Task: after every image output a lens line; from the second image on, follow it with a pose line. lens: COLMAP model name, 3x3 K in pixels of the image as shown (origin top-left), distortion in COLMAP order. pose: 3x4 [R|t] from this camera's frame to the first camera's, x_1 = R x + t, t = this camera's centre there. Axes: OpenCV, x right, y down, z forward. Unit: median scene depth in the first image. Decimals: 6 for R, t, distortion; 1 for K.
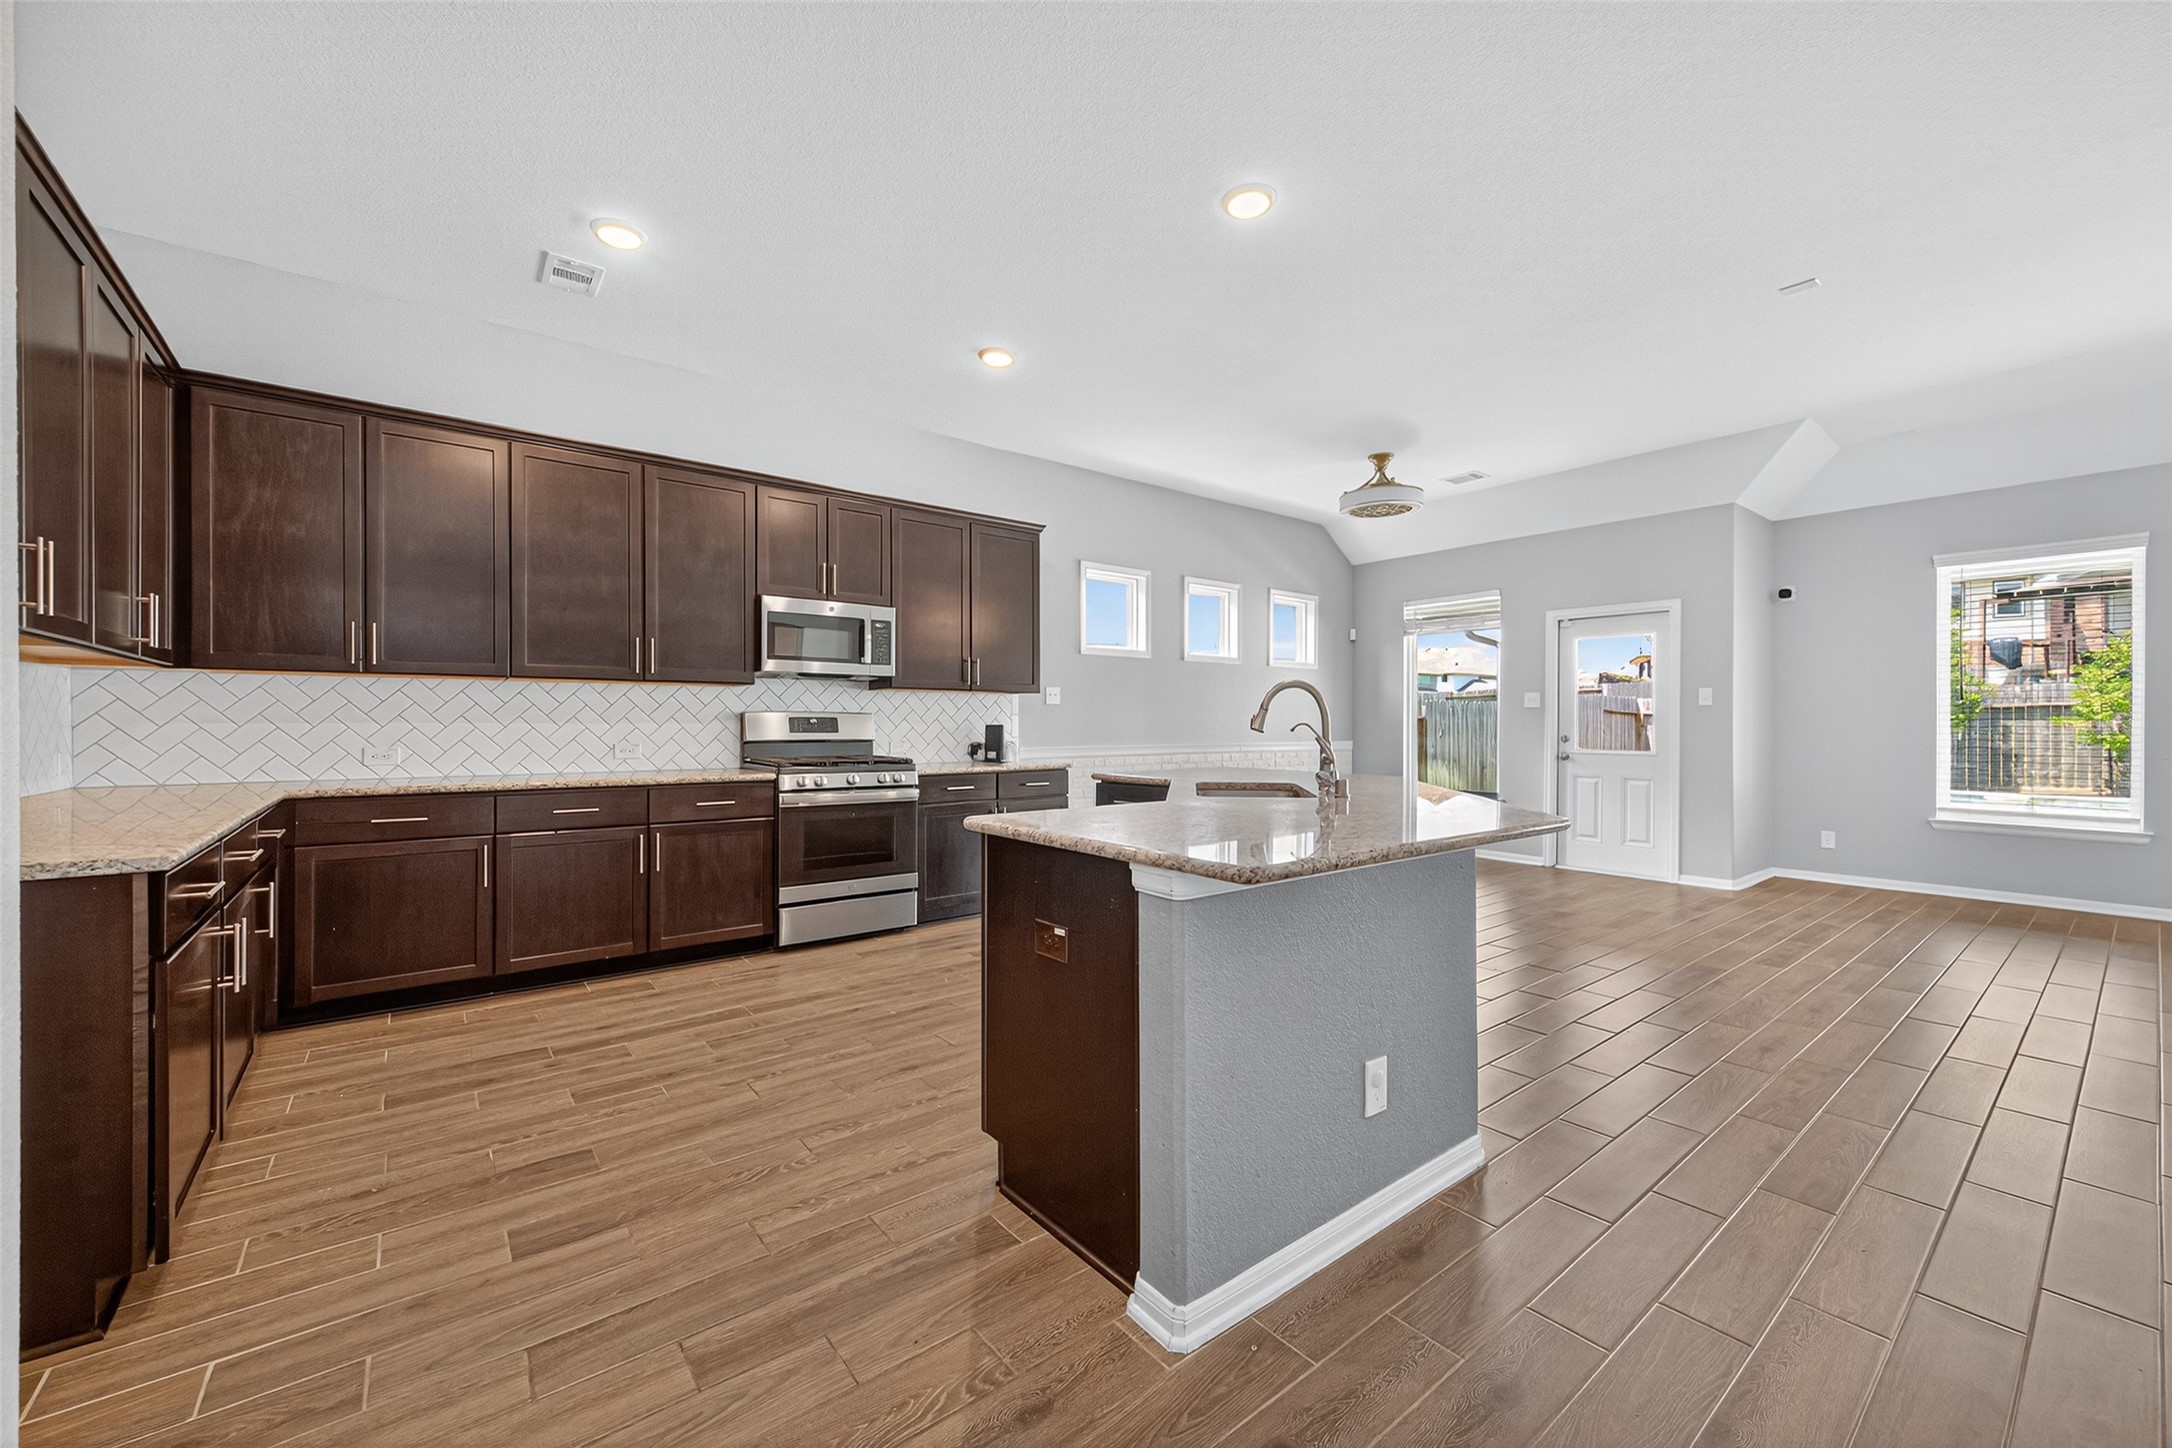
lens RADIAL K [[844.3, 0, 1089.2], [0, 844.3, 723.7], [0, 0, 1]] dist [-0.001188, 0.000626]
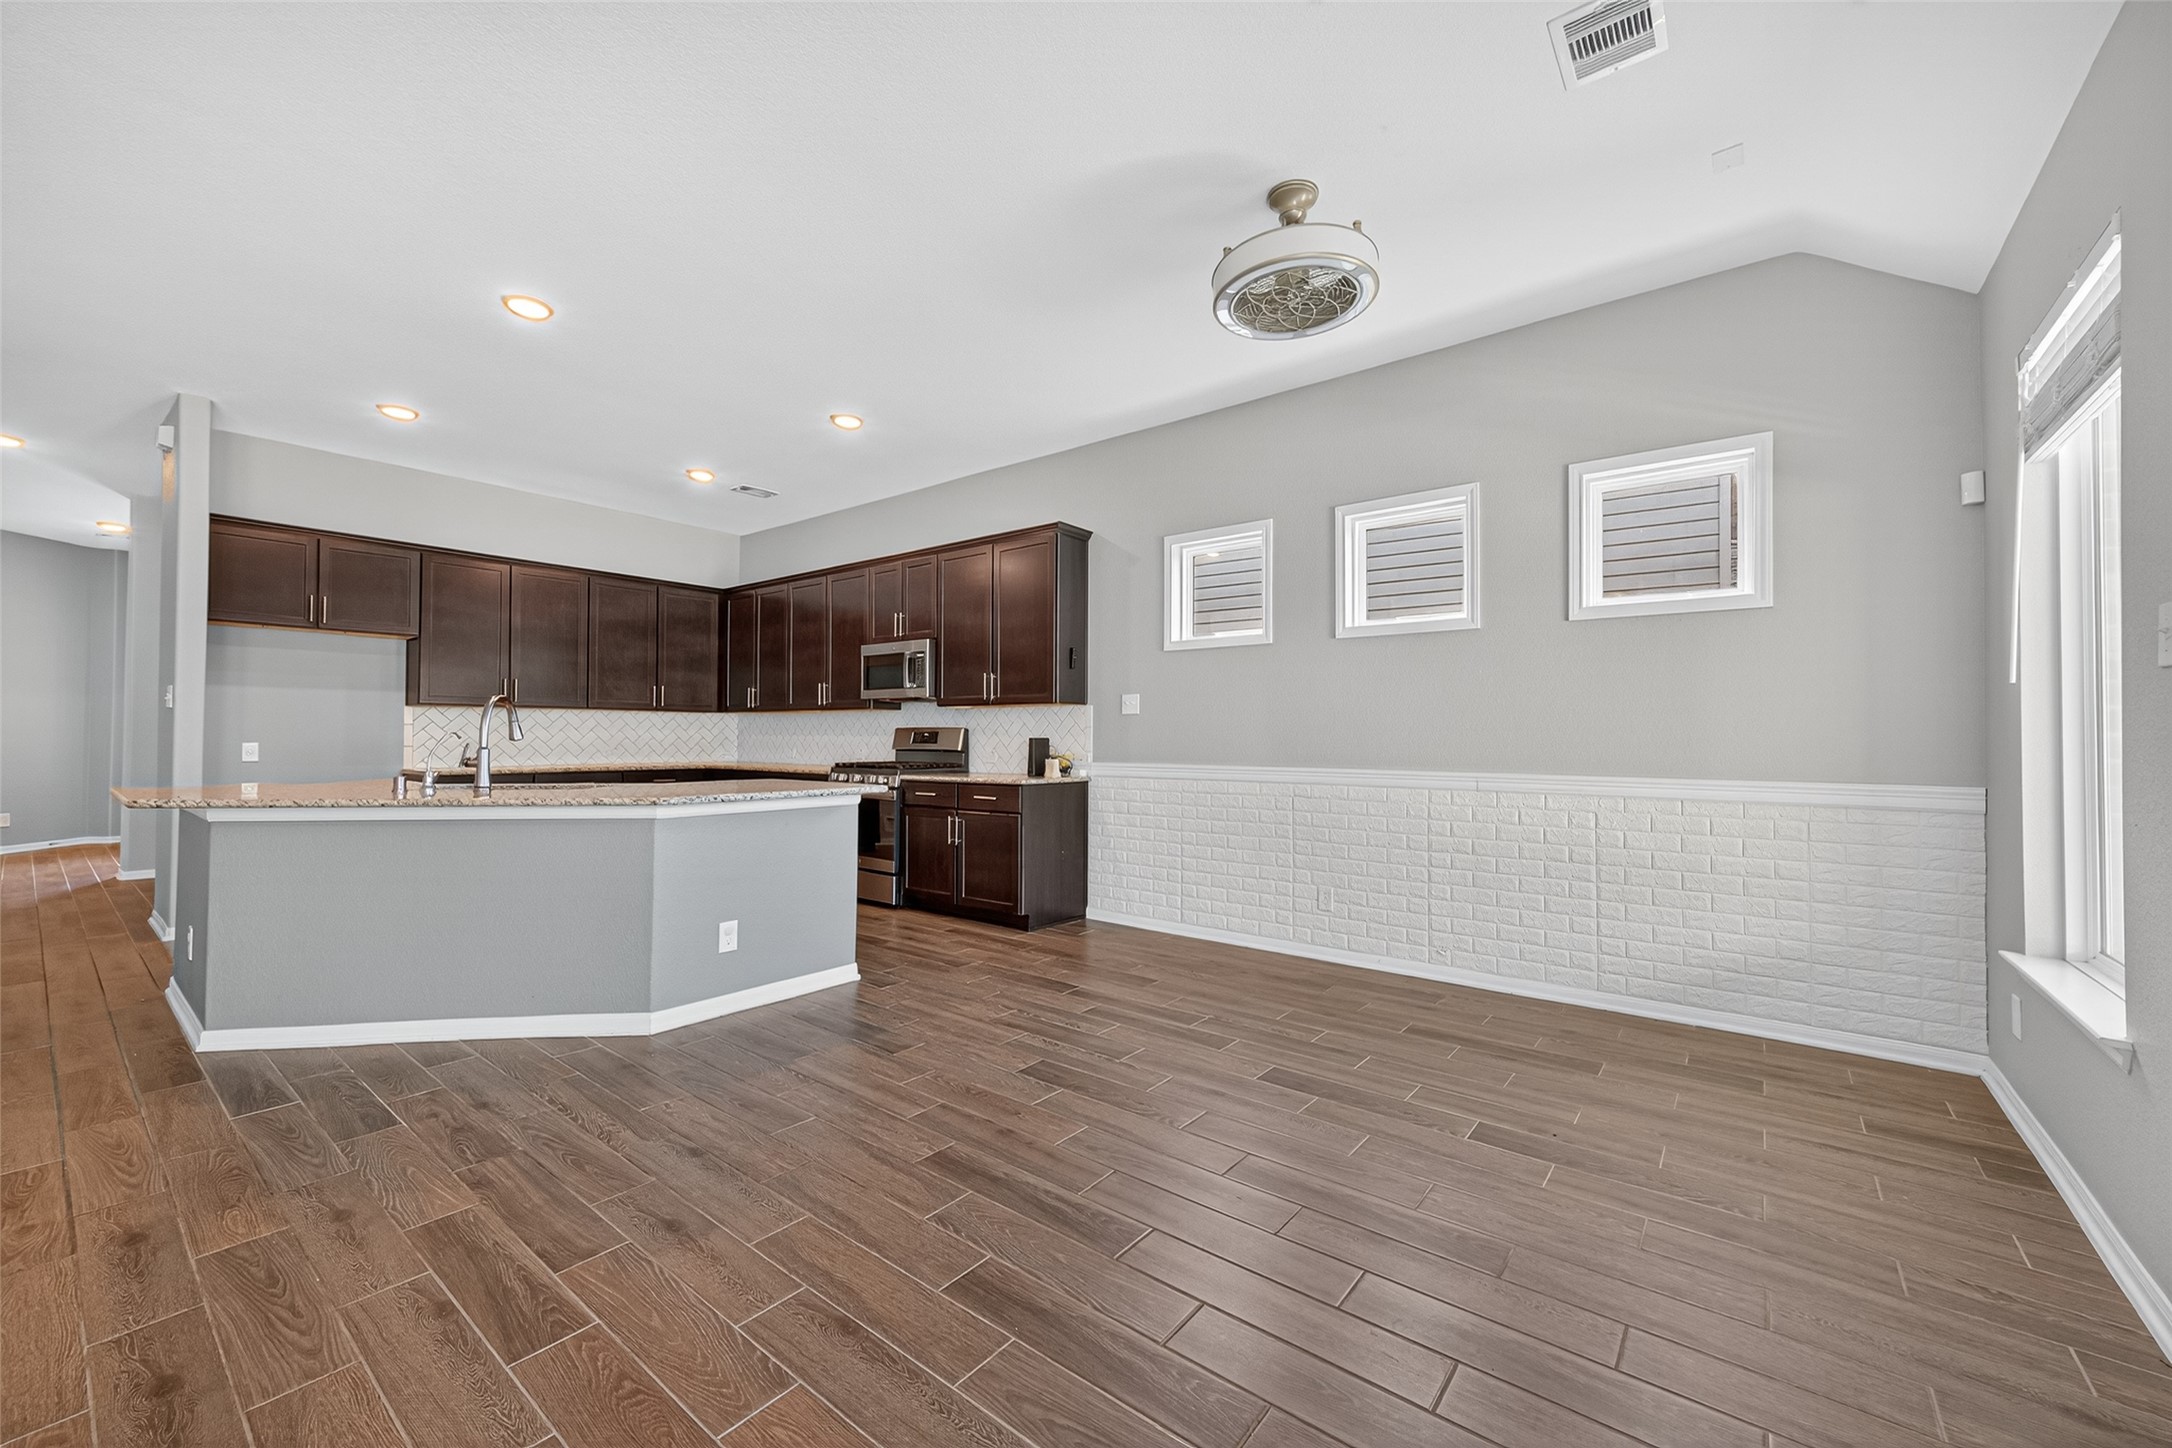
lens RADIAL K [[844.3, 0, 1080.2], [0, 844.3, 724.0], [0, 0, 1]] dist [-0.001188, 0.000626]
pose [[0.225747, -0.014909, -0.974072, 1.623366], [-0.003989, 0.999860, -0.016228, 0.003102], [0.974178, 0.007549, 0.225656, 1.580254]]
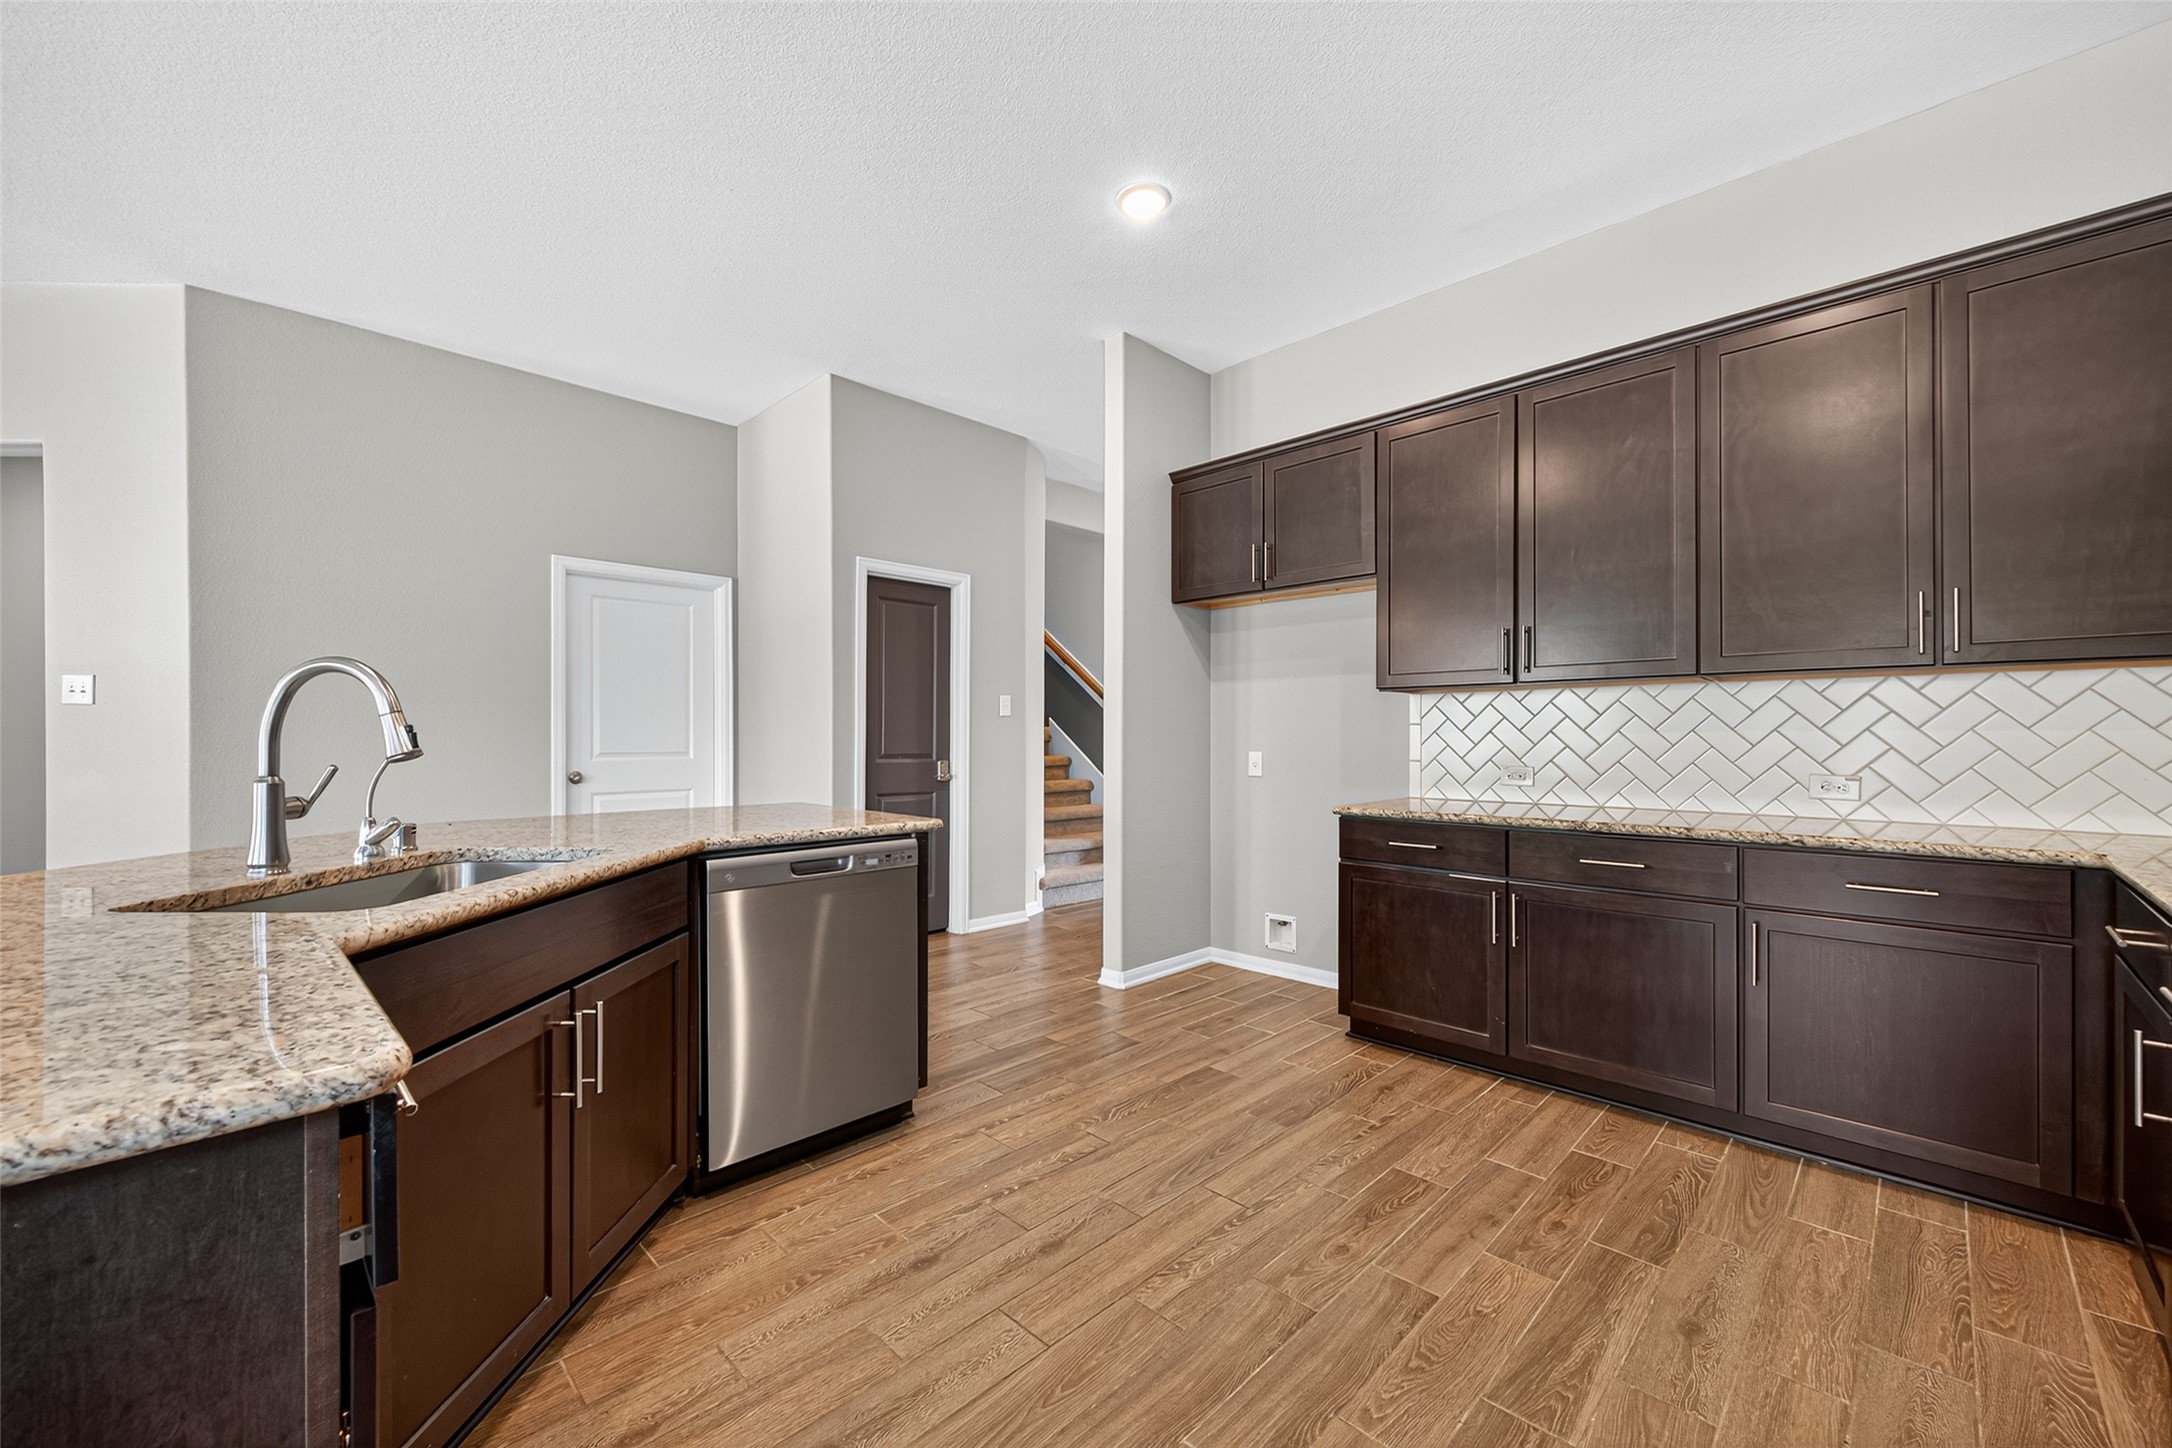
lens RADIAL K [[844.3, 0, 1103.0], [0, 844.3, 736.2], [0, 0, 1]] dist [-0.001188, 0.000626]
pose [[-0.990775, -0.004011, -0.135456, -0.153995], [-0.004007, 0.999992, -0.000307, -0.006003], [0.135456, 0.000239, -0.990783, 1.614281]]
